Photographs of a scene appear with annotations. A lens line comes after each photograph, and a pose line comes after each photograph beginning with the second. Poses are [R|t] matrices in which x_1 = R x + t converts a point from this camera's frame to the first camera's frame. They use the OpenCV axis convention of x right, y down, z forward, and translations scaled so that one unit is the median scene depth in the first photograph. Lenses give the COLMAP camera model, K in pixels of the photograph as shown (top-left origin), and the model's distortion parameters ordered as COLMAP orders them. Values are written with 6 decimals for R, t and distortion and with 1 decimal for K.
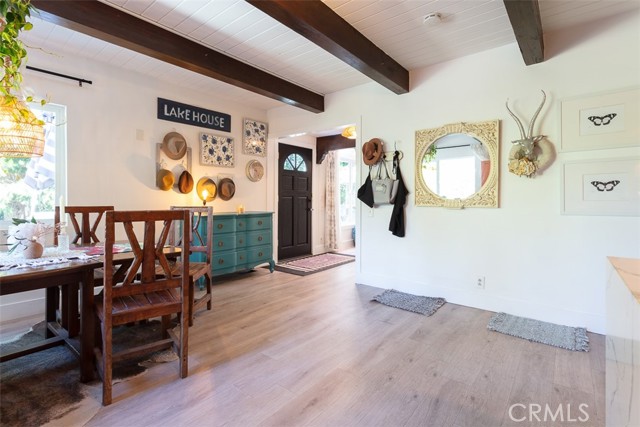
lens RADIAL K [[313.3, 0, 320.0], [0, 313.3, 213.5], [0, 0, 1]] dist [0.001942, 0.001556]
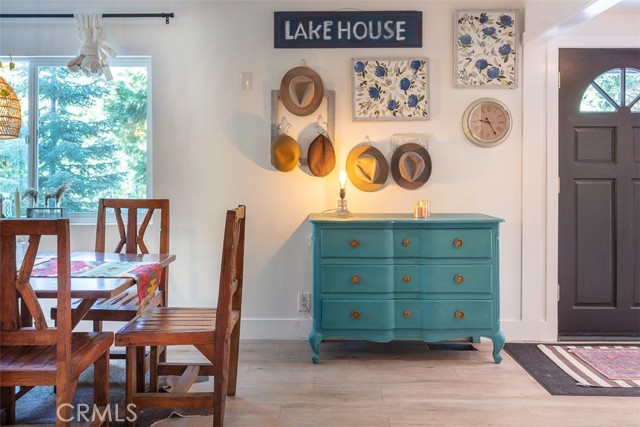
lens RADIAL K [[589.1, 0, 323.5], [0, 589.1, 181.3], [0, 0, 1]] dist [-0.001203, 0.005616]
pose [[0.618827, 0.014113, -0.785400, 0.349010], [-0.035035, 0.999340, -0.009647, -0.043161], [0.784745, 0.033487, 0.618913, 0.354633]]
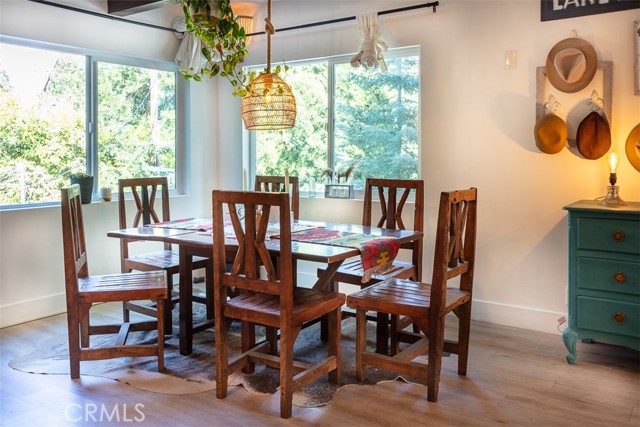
lens RADIAL K [[577.9, 0, 301.6], [0, 577.9, 178.5], [0, 0, 1]] dist [-0.010180, 0.001787]
pose [[0.022479, 0.043241, -0.998812, 0.421149], [-0.041001, 0.998264, 0.042295, -0.049955], [0.998906, 0.040001, 0.024213, 0.501869]]
